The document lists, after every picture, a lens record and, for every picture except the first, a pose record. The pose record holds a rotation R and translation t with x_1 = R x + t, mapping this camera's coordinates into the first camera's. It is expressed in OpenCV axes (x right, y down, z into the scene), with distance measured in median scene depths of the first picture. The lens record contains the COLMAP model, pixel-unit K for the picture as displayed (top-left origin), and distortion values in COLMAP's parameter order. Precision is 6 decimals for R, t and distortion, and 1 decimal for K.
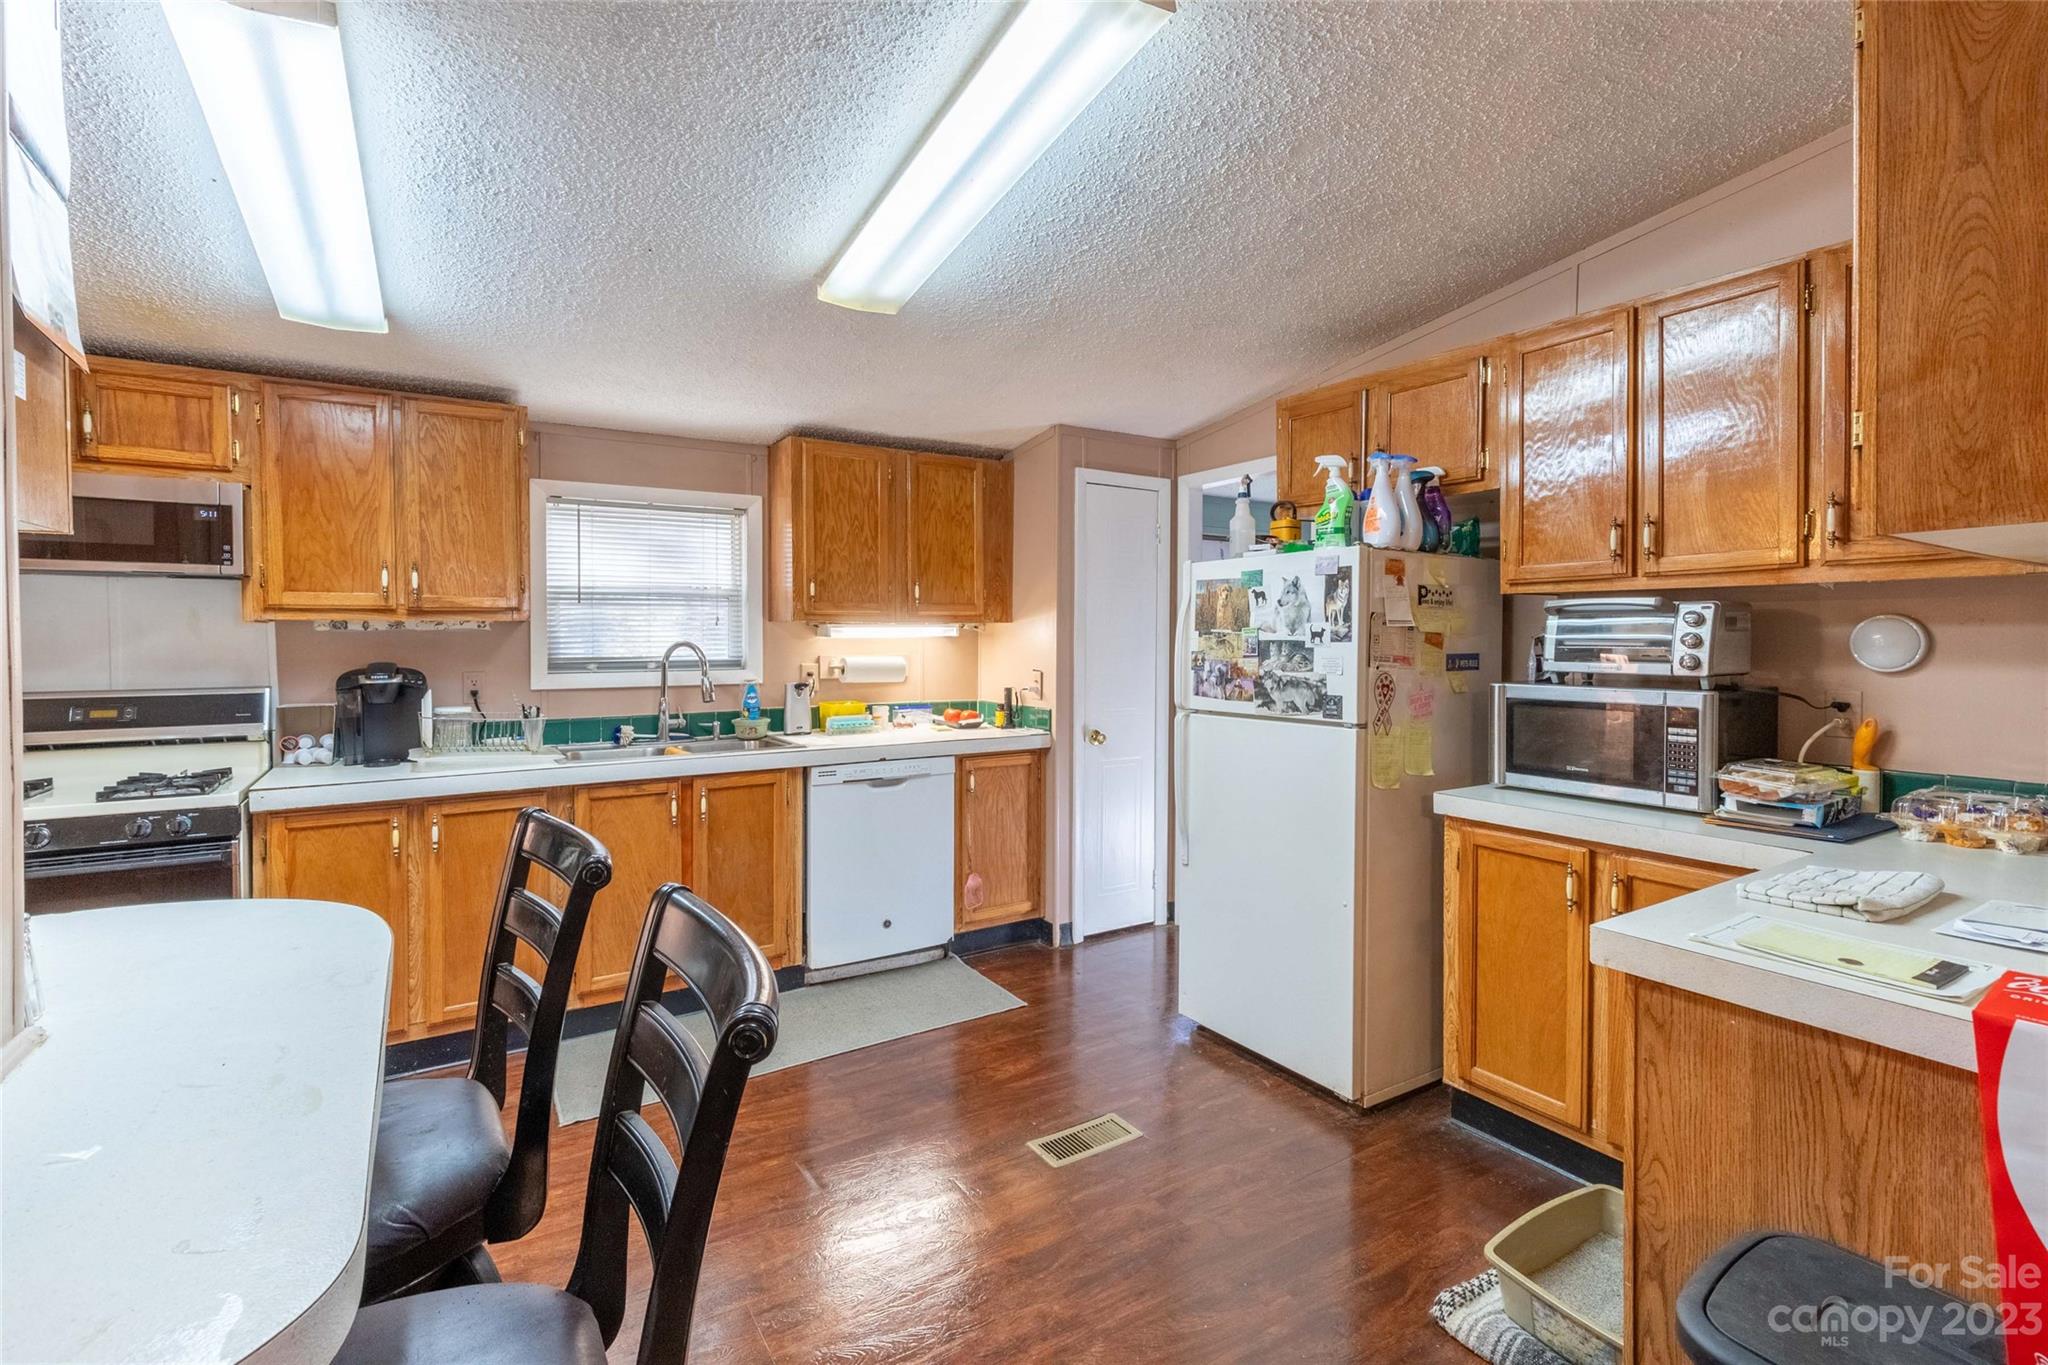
lens RADIAL K [[933.7, 0, 1025.6], [0, 933.7, 648.6], [0, 0, 1]] dist [0.001015, -0.000214]
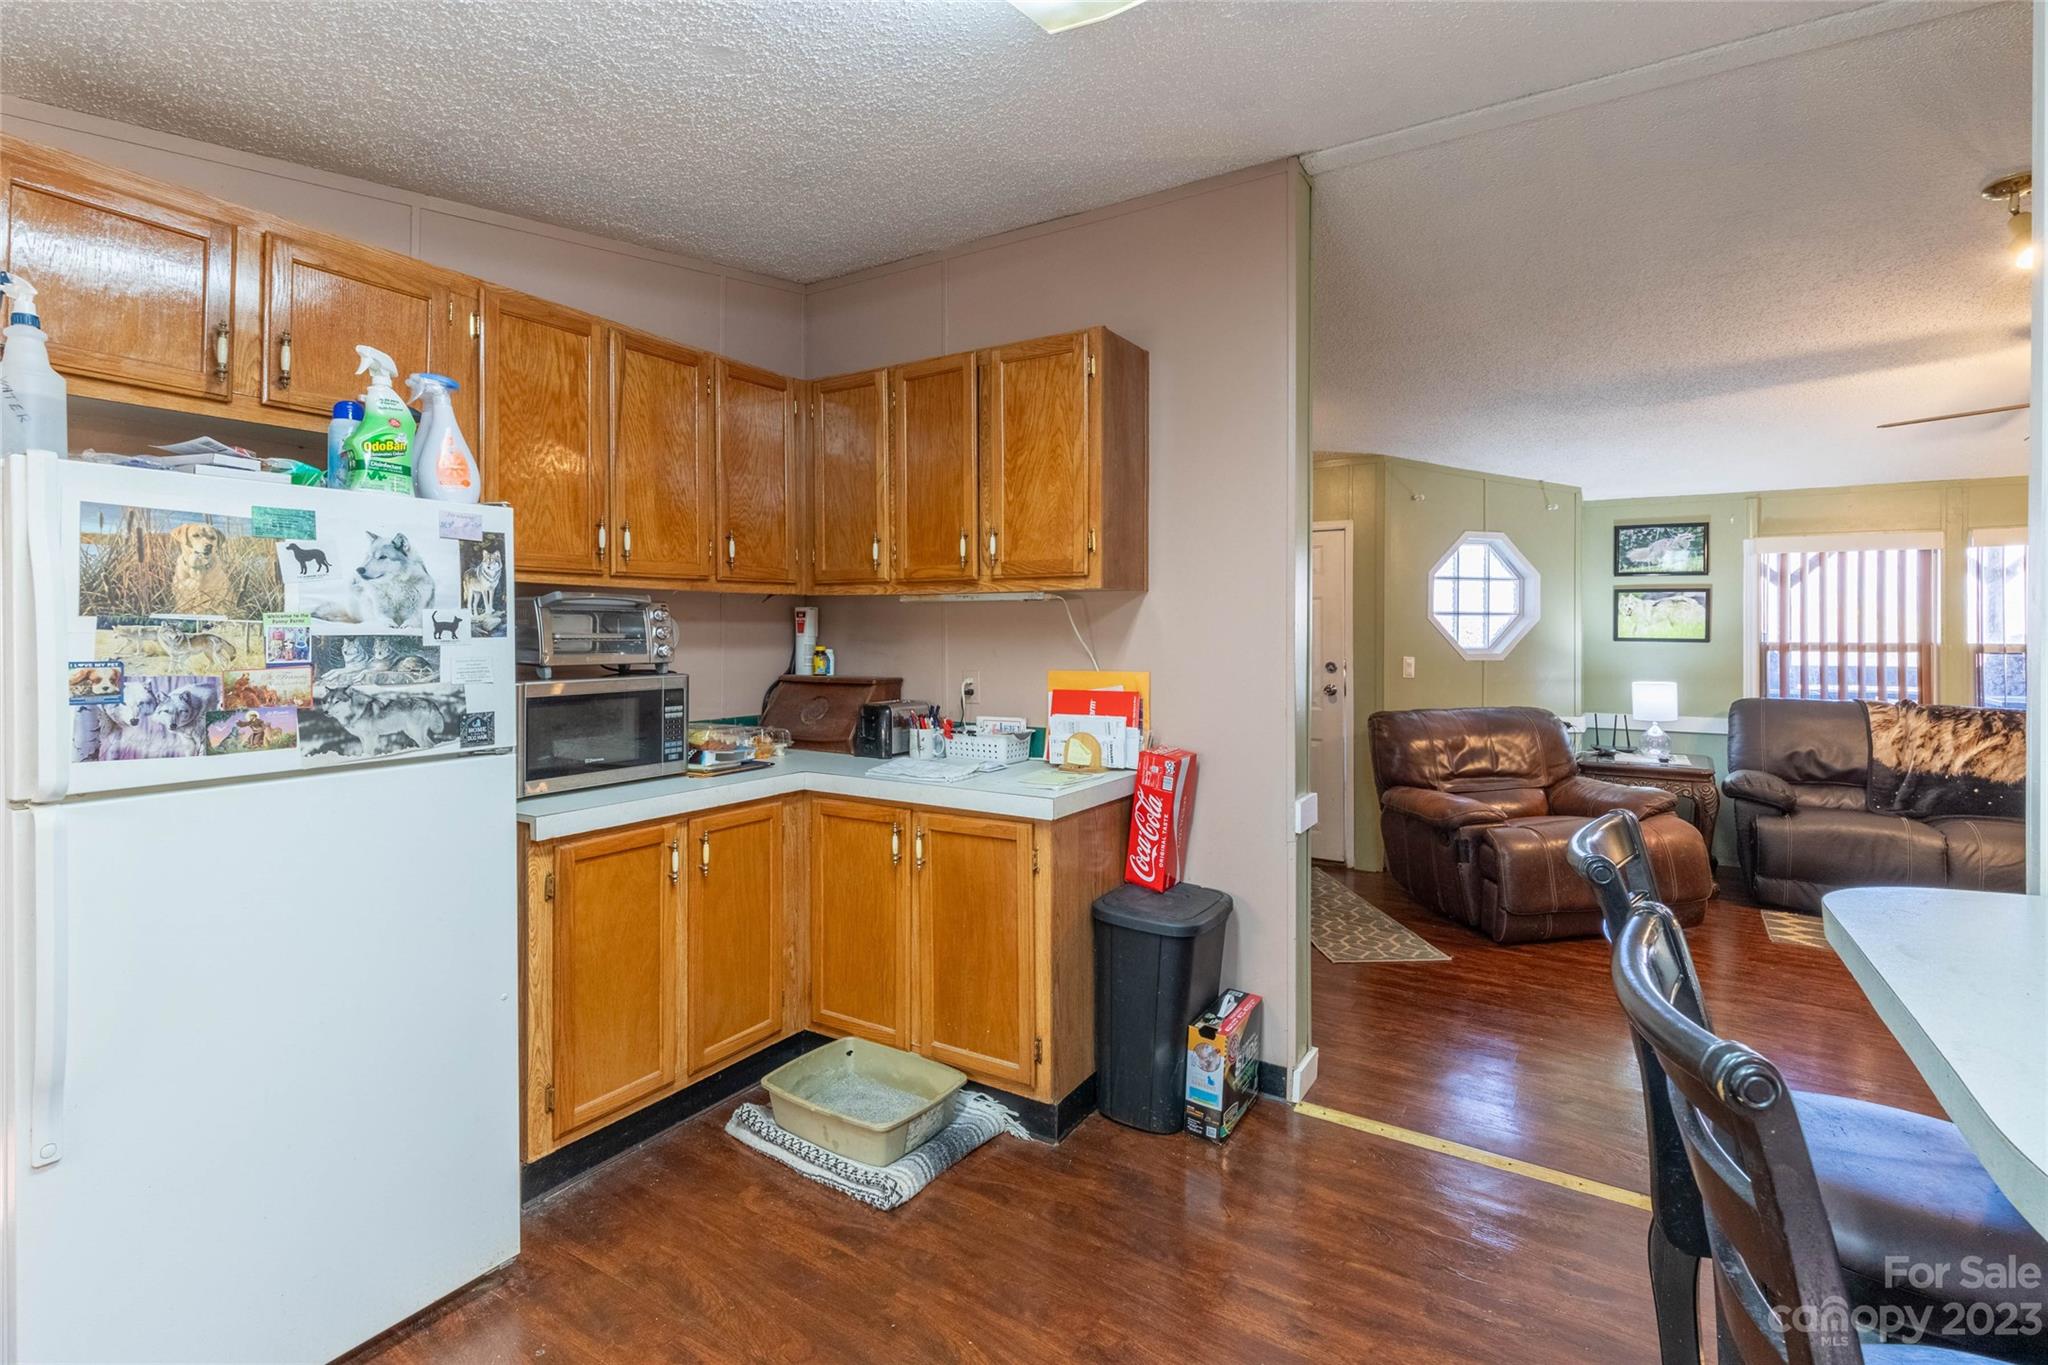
lens RADIAL K [[936.7, 0, 1026.2], [0, 936.7, 634.9], [0, 0, 1]] dist [0.000984, -0.000193]
pose [[-0.415357, -0.005608, 0.909641, -0.434418], [0.010301, 0.999888, 0.010868, -0.010891], [-0.909600, 0.013884, -0.415253, 0.820888]]
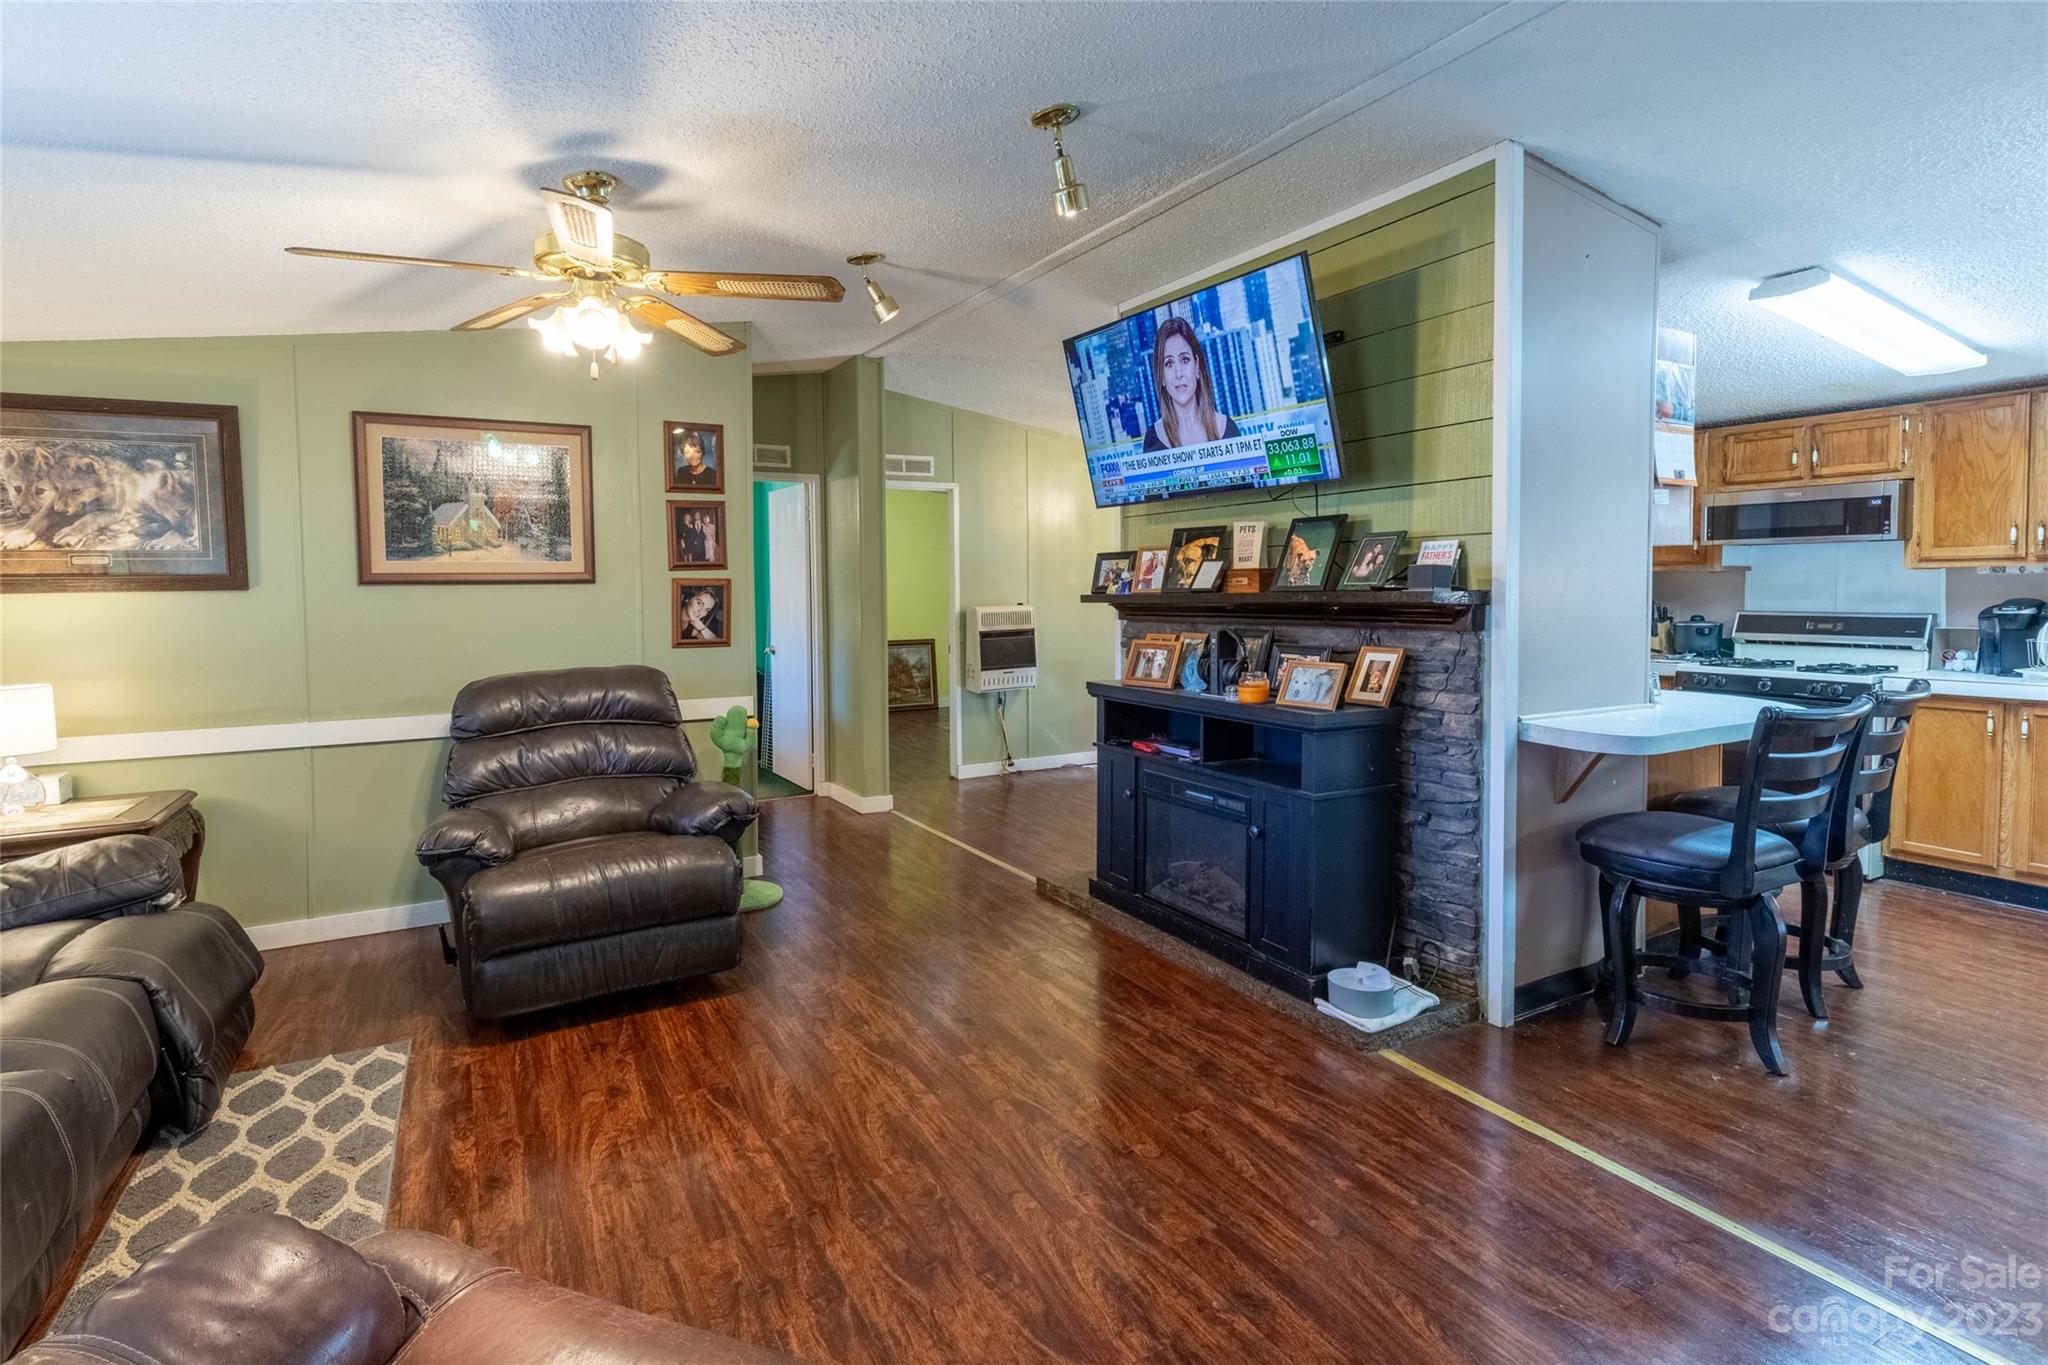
lens RADIAL K [[971.2, 0, 964.3], [0, 971.2, 627.0], [0, 0, 1]] dist [0.004296, 0.000376]
pose [[-0.087261, 0.042769, -0.995267, 0.830652], [-0.004243, 0.999053, 0.043304, 0.002440], [0.996176, 0.008001, -0.086997, -0.359838]]
